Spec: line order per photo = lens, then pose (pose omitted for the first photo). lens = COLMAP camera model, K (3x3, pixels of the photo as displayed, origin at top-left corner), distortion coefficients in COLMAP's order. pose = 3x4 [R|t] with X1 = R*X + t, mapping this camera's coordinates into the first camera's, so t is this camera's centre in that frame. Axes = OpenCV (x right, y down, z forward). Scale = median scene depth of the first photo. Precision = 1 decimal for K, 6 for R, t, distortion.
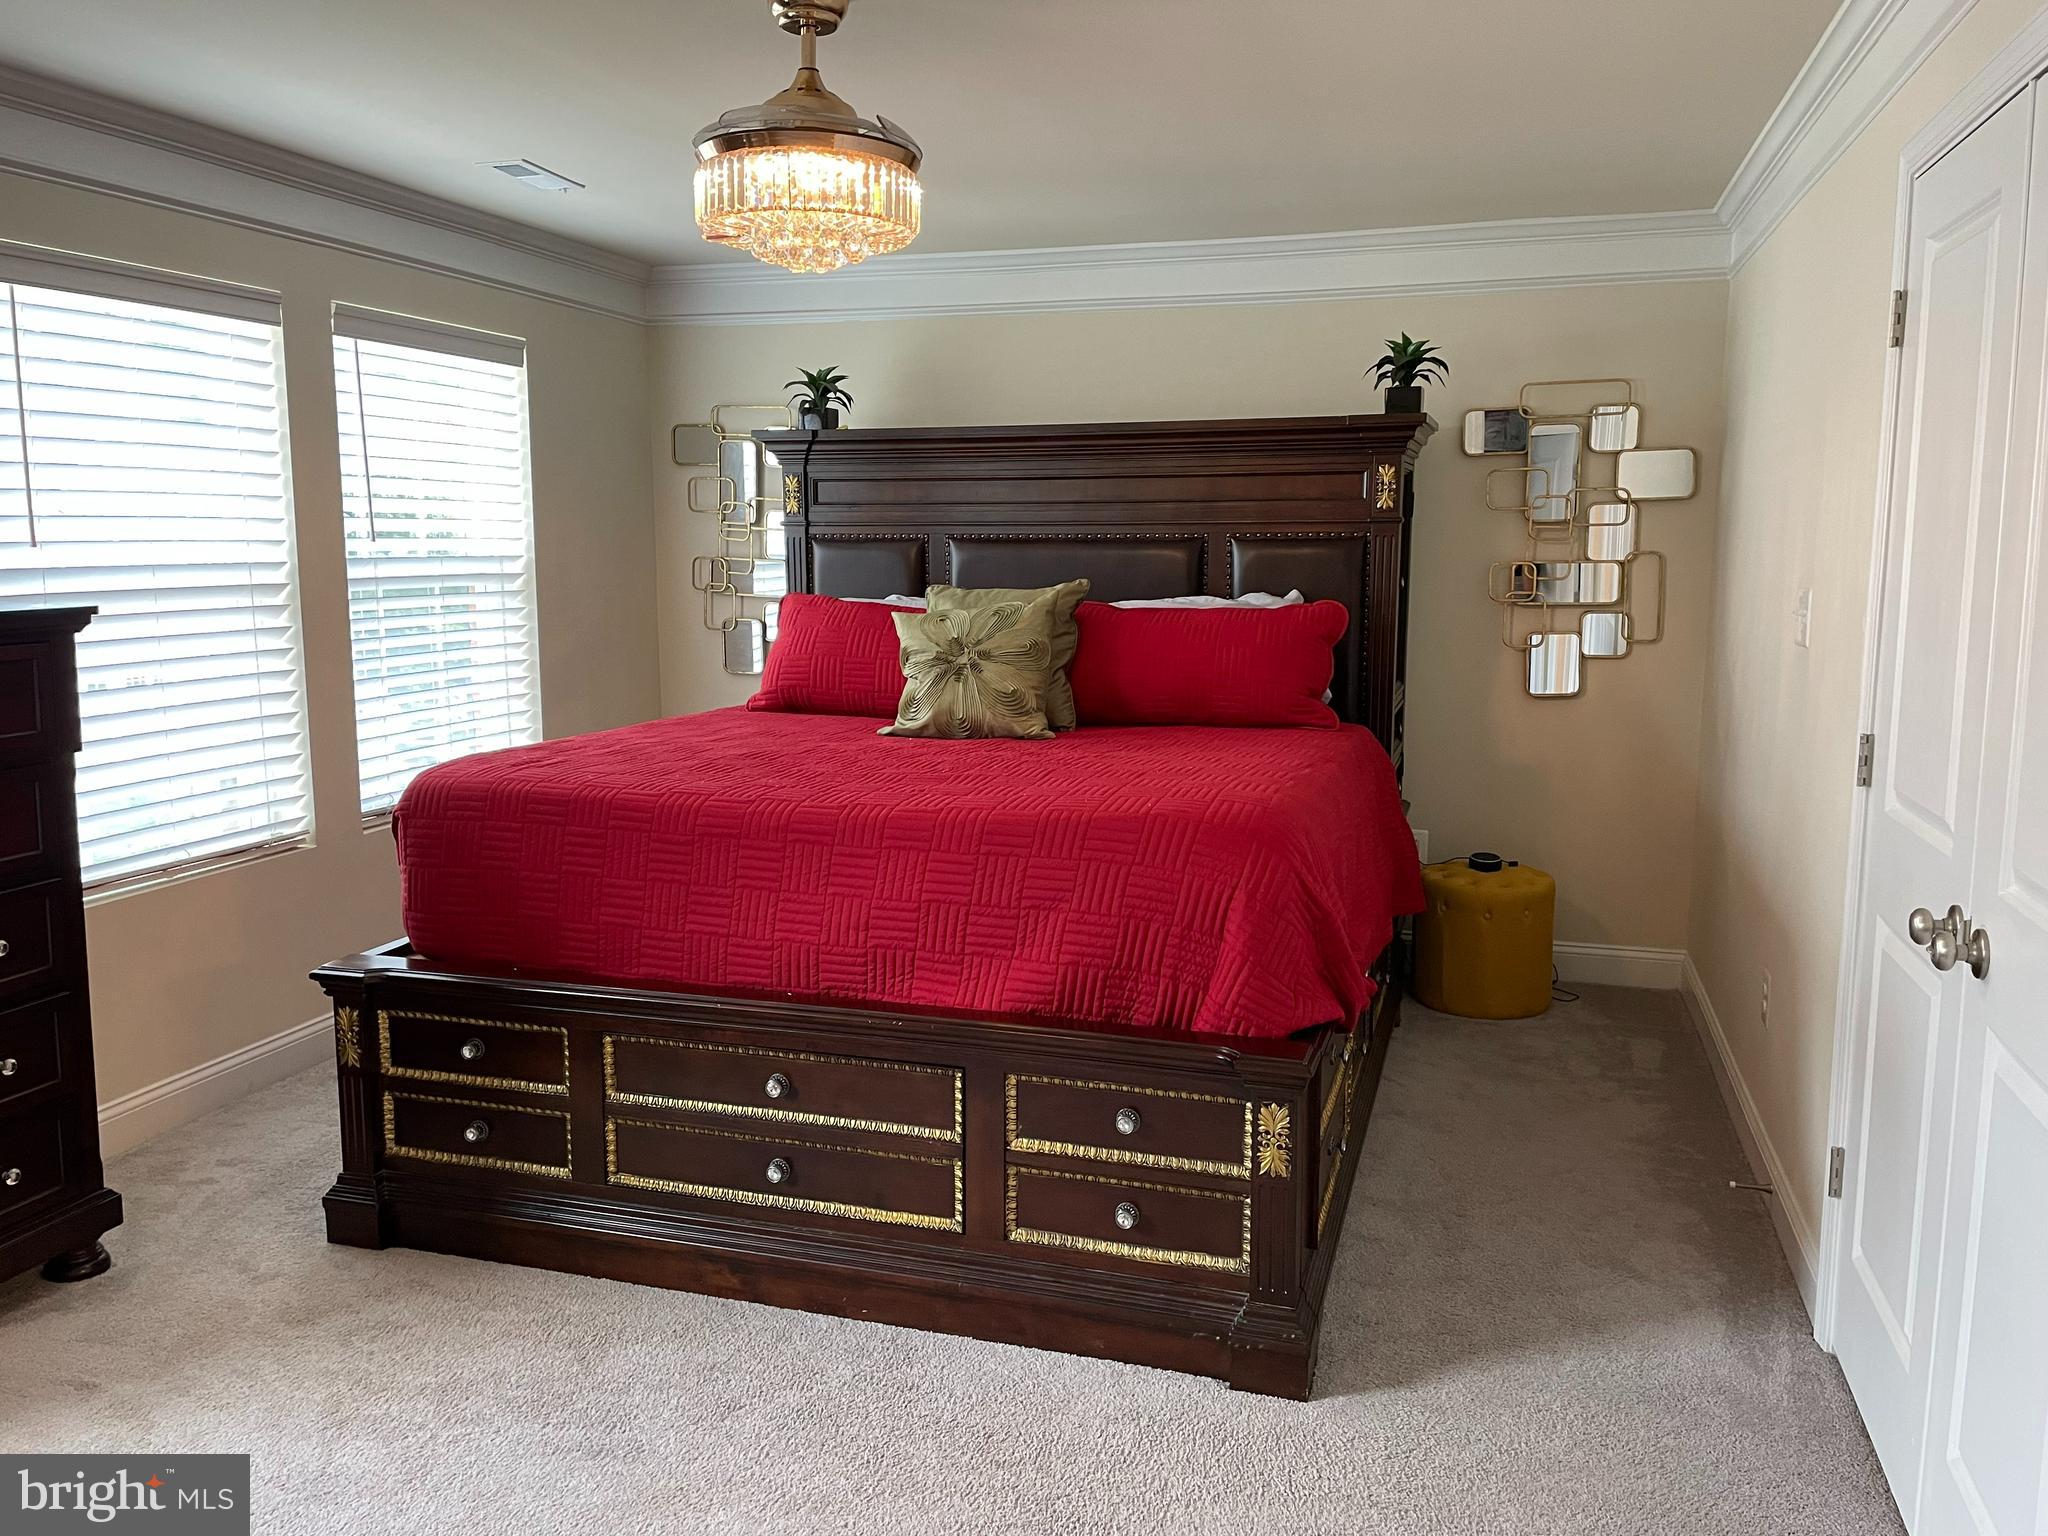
lens RADIAL K [[1560.5, 0, 1027.9], [0, 1560.5, 763.2], [0, 0, 1]] dist [0.059580, -0.065460]
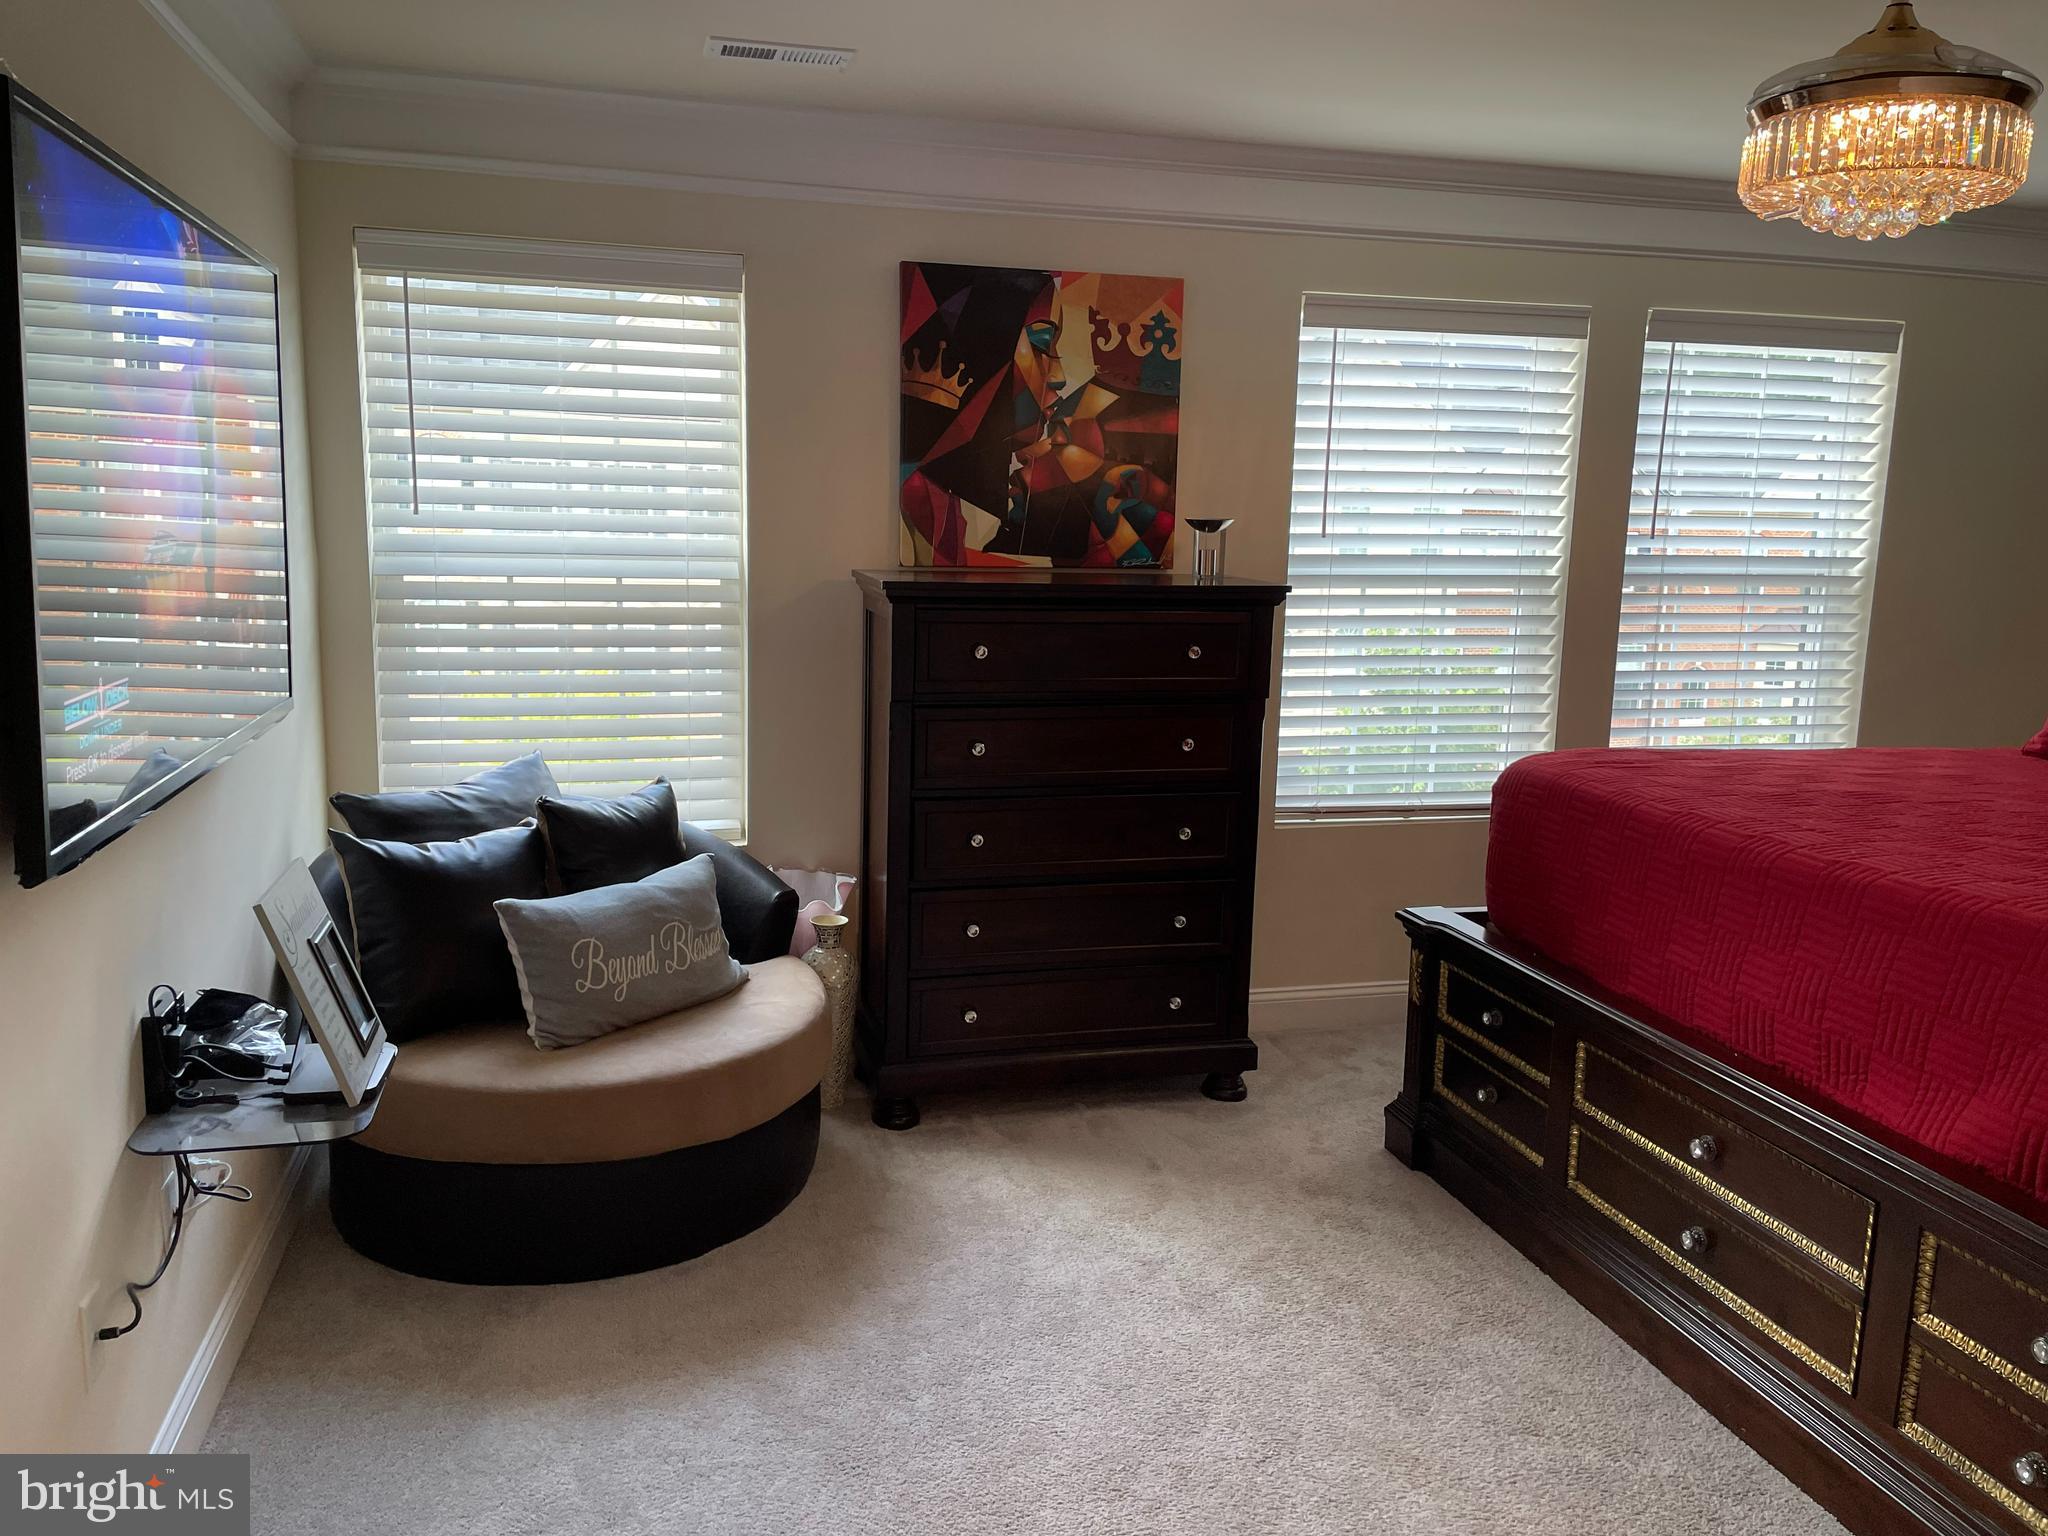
lens RADIAL K [[1560.5, 0, 1027.1], [0, 1560.5, 766.8], [0, 0, 1]] dist [0.059580, -0.065460]
pose [[0.520602, 0.152677, -0.840037, 0.356390], [-0.145622, 0.985344, 0.088839, -0.035007], [0.841289, 0.076078, 0.535205, 0.153558]]
